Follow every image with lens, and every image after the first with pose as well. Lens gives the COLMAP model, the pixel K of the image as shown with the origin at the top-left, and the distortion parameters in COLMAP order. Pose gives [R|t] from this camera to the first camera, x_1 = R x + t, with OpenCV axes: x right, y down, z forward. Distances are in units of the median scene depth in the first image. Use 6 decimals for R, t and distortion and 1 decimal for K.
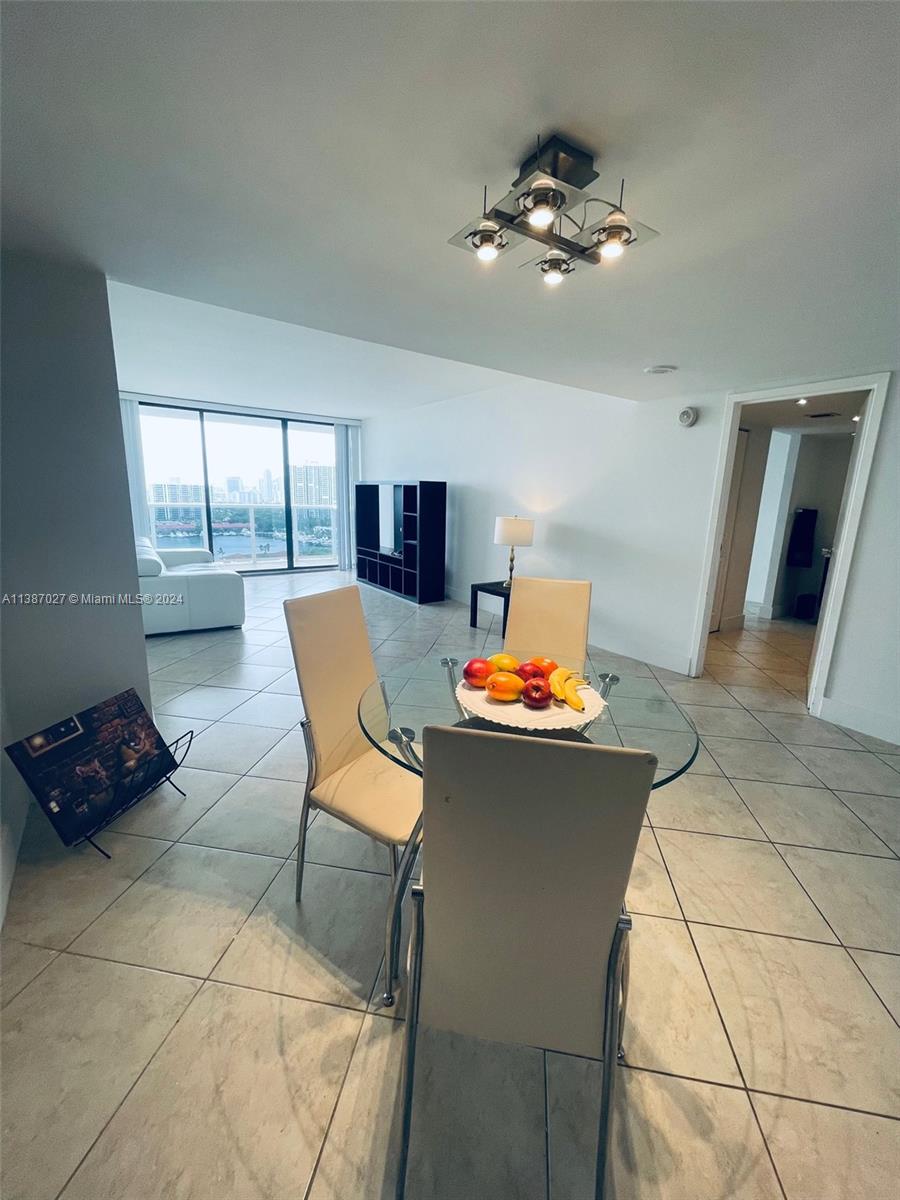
lens RADIAL K [[483.0, 0, 450.0], [0, 483.0, 600.0], [0, 0, 1]] dist [-0.000675, 0.000030]
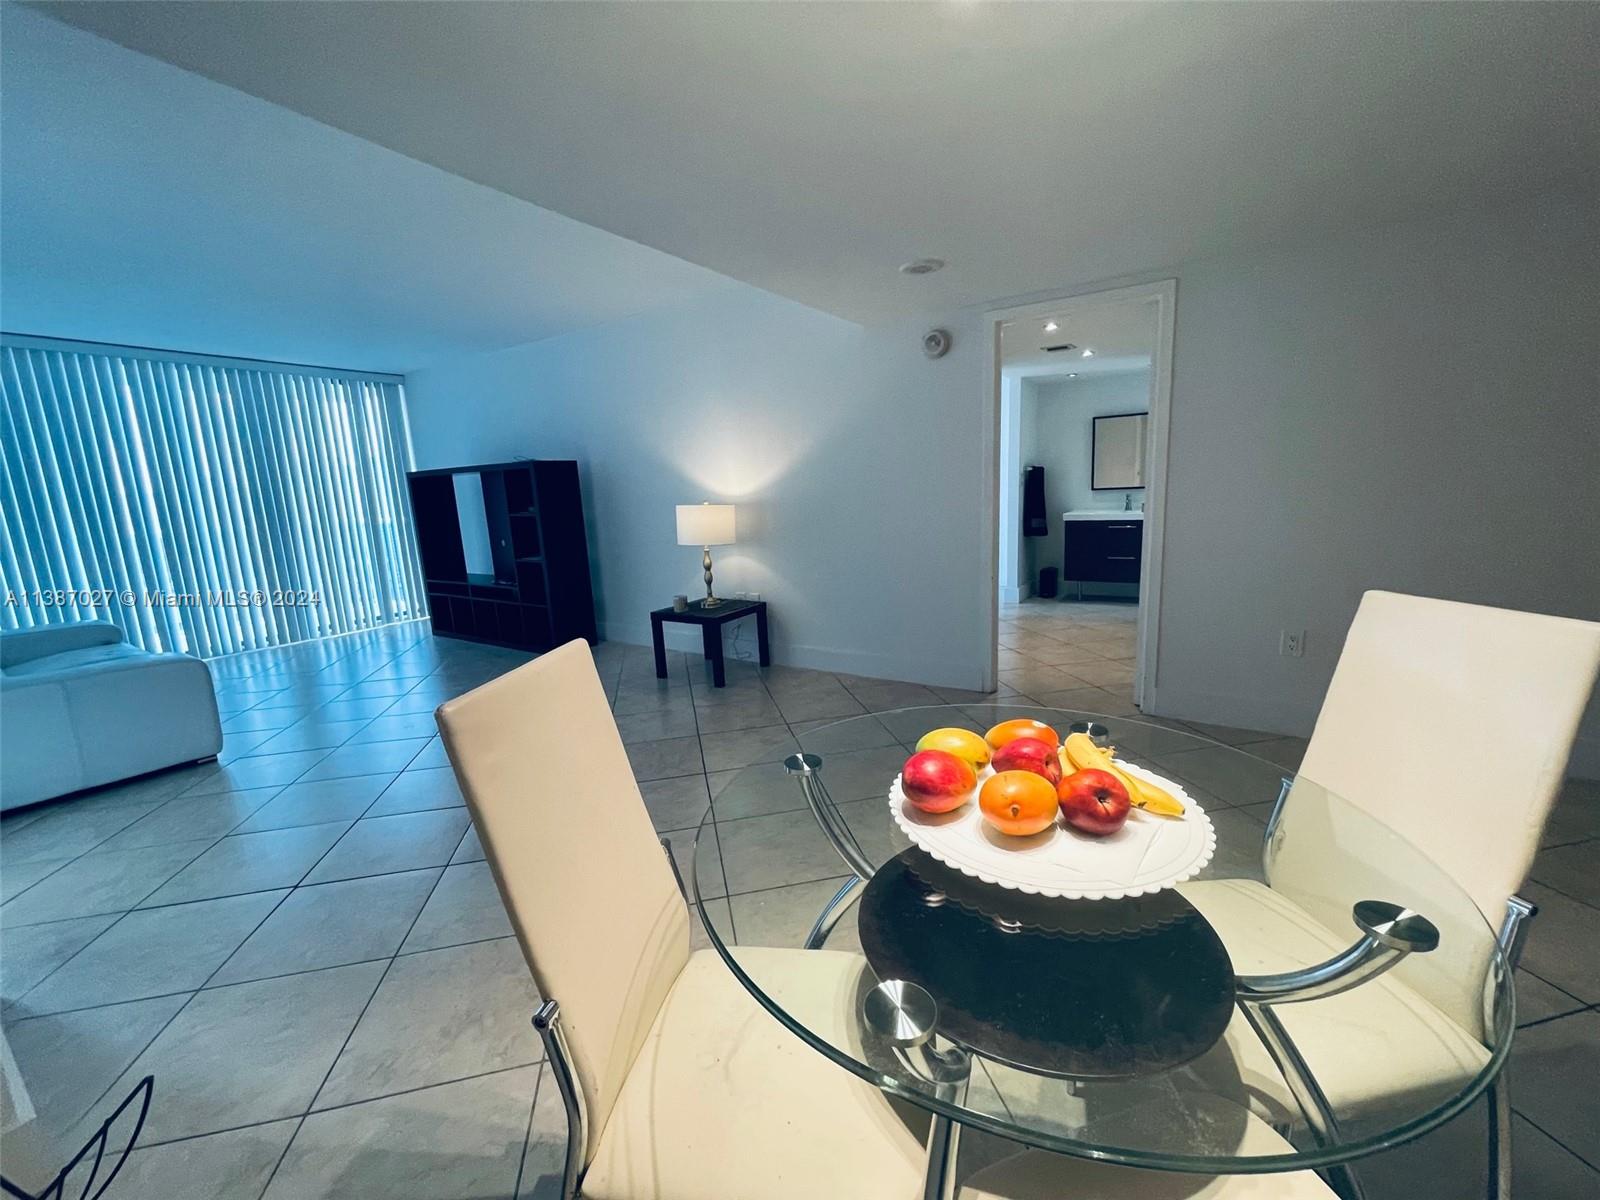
lens RADIAL K [[644.3, 0, 799.8], [0, 644.3, 602.0], [0, 0, 1]] dist [-0.001390, 0.000728]
pose [[0.925807, -0.137121, 0.352248, -0.074119], [0.149098, 0.988798, -0.006957, -0.010425], [-0.347348, 0.058961, 0.935881, 0.130148]]
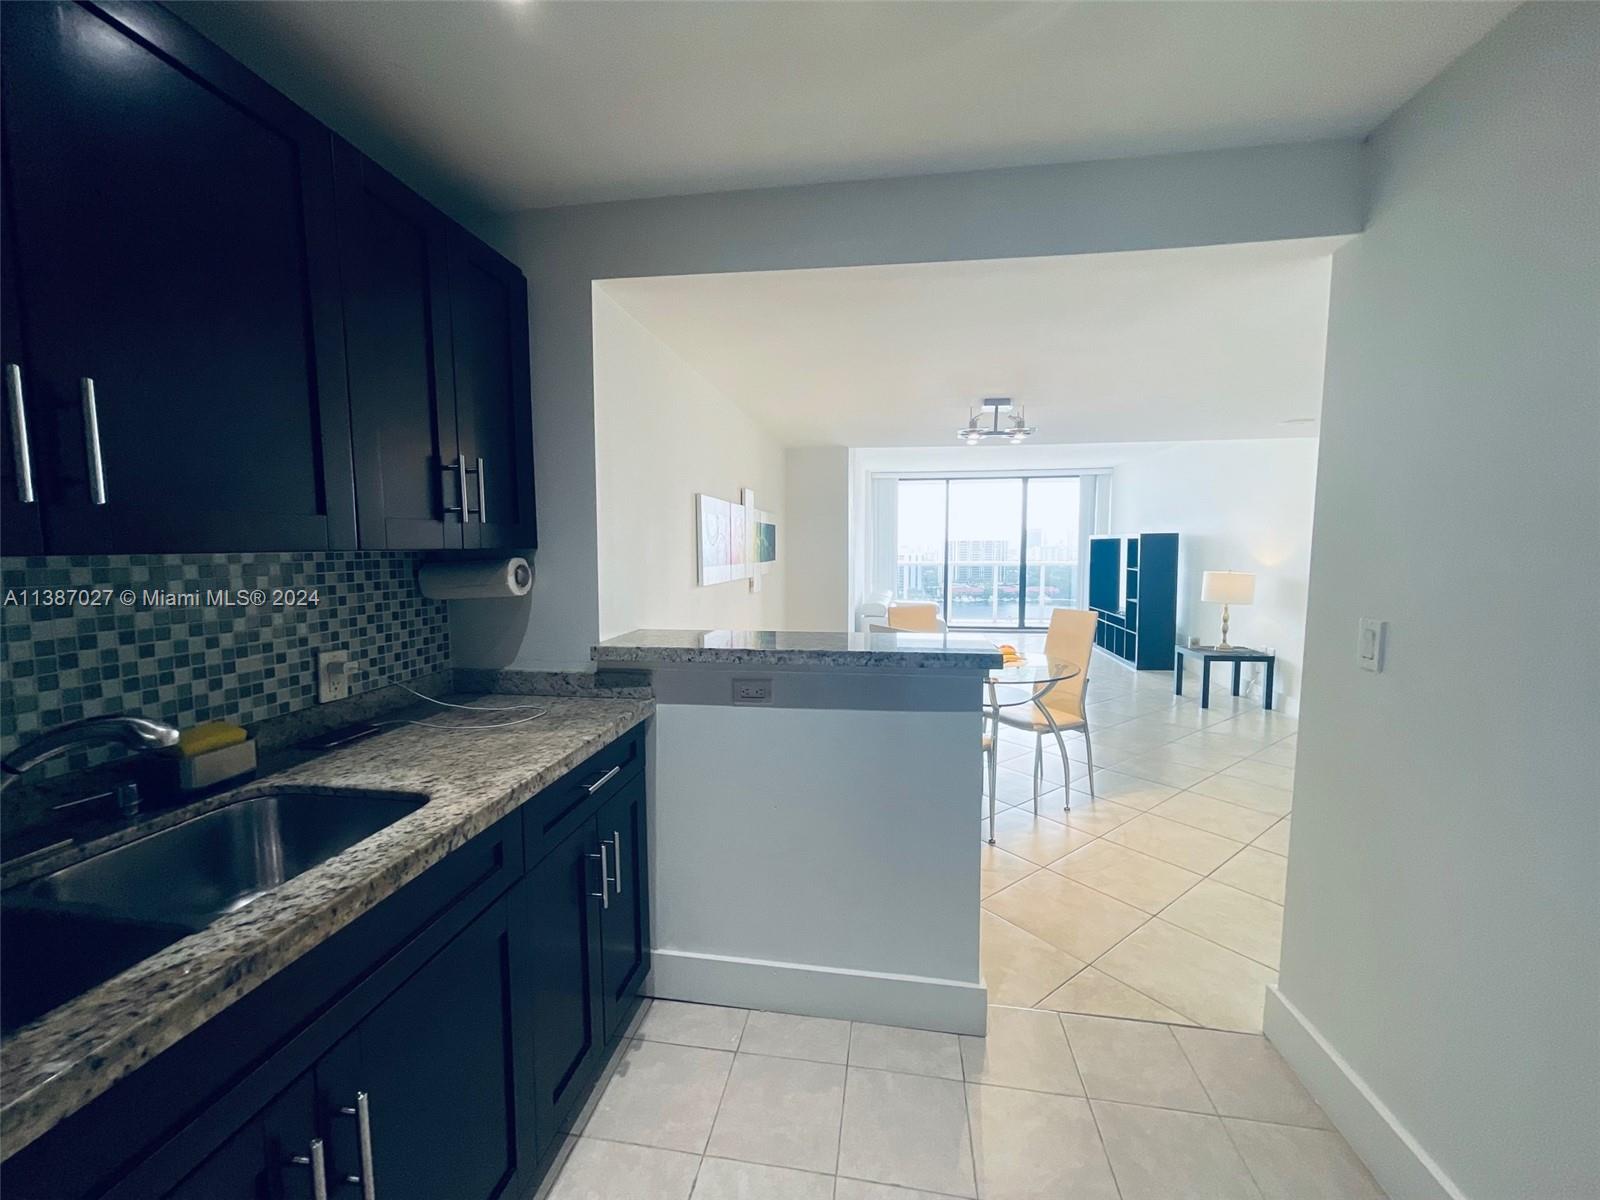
lens RADIAL K [[644.3, 0, 799.8], [0, 644.3, 602.0], [0, 0, 1]] dist [-0.001390, 0.000728]
pose [[0.725473, 0.027885, -0.687685, 0.369739], [-0.119930, 0.989014, -0.086417, 0.077046], [0.677721, 0.145168, 0.720847, -0.359099]]
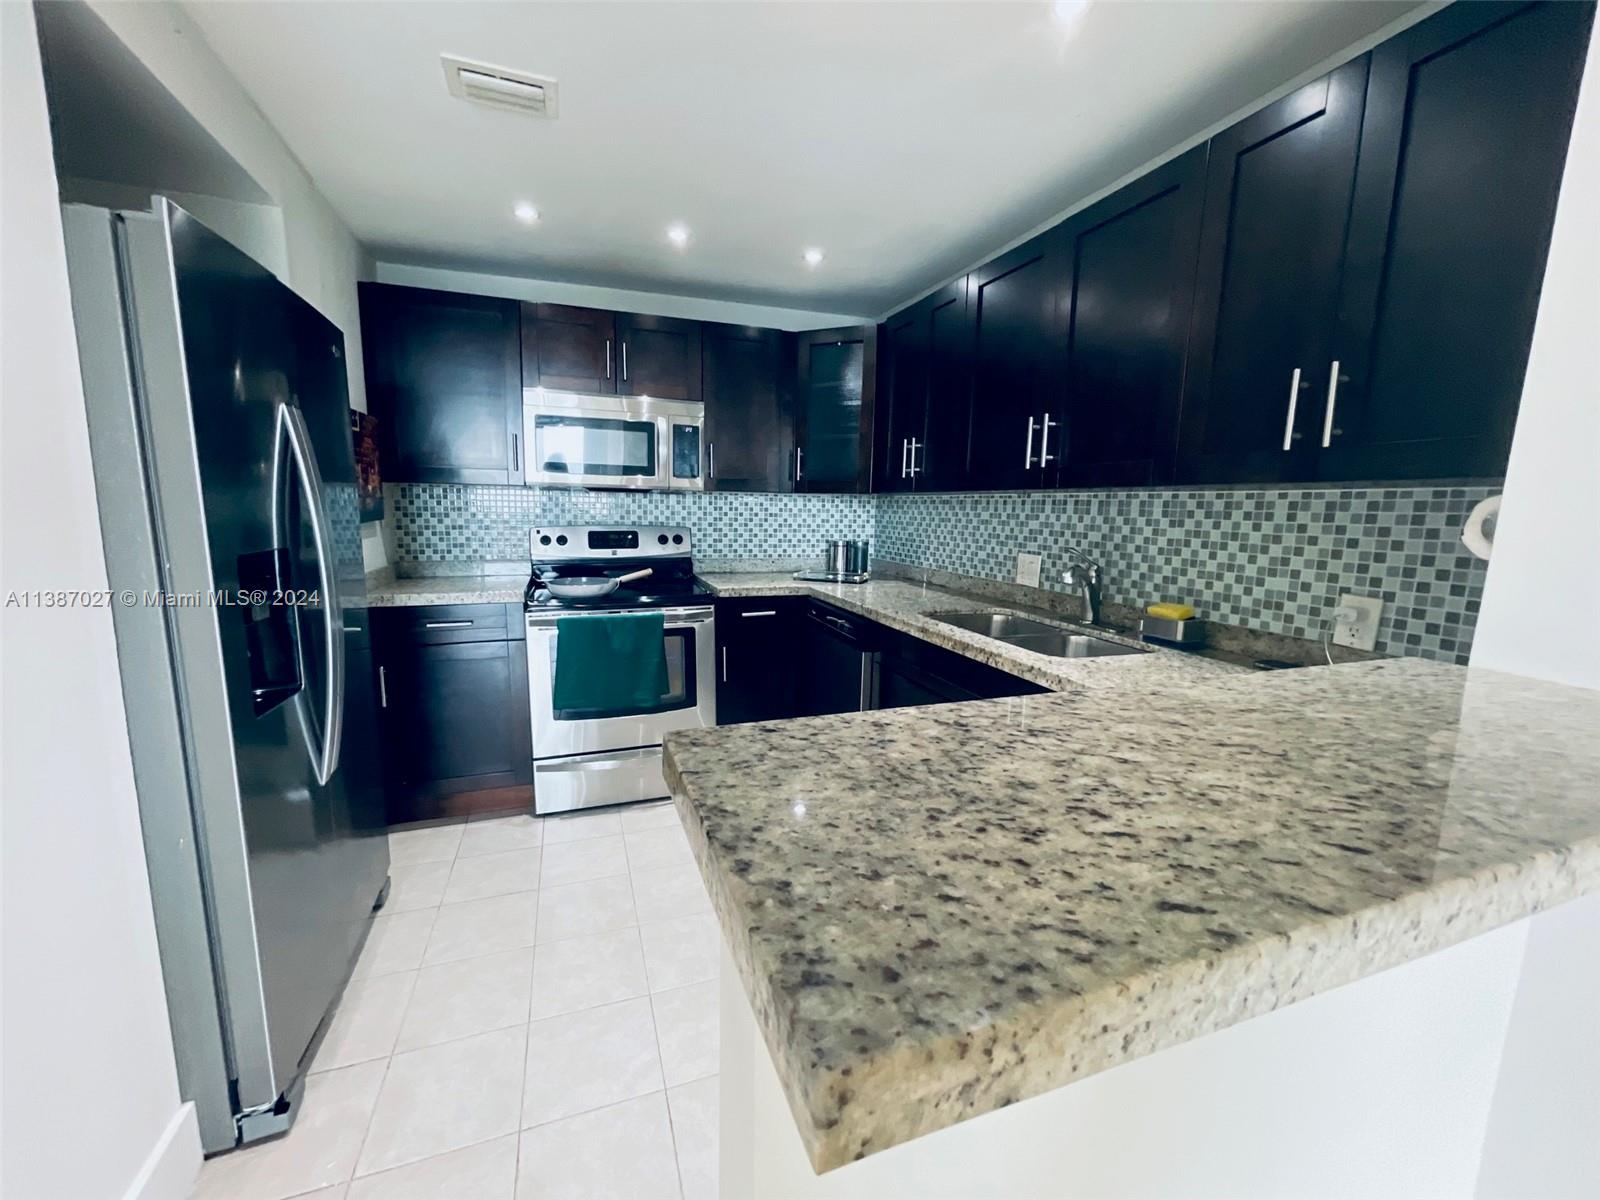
lens RADIAL K [[642.9, 0, 800.0], [0, 642.9, 600.0], [0, 0, 1]] dist [-0.001329, -0.000223]
pose [[-0.965115, -0.087881, 0.246636, 0.162648], [0.004792, 0.935901, 0.352232, -0.003773], [-0.261781, 0.341126, -0.902831, 0.056843]]
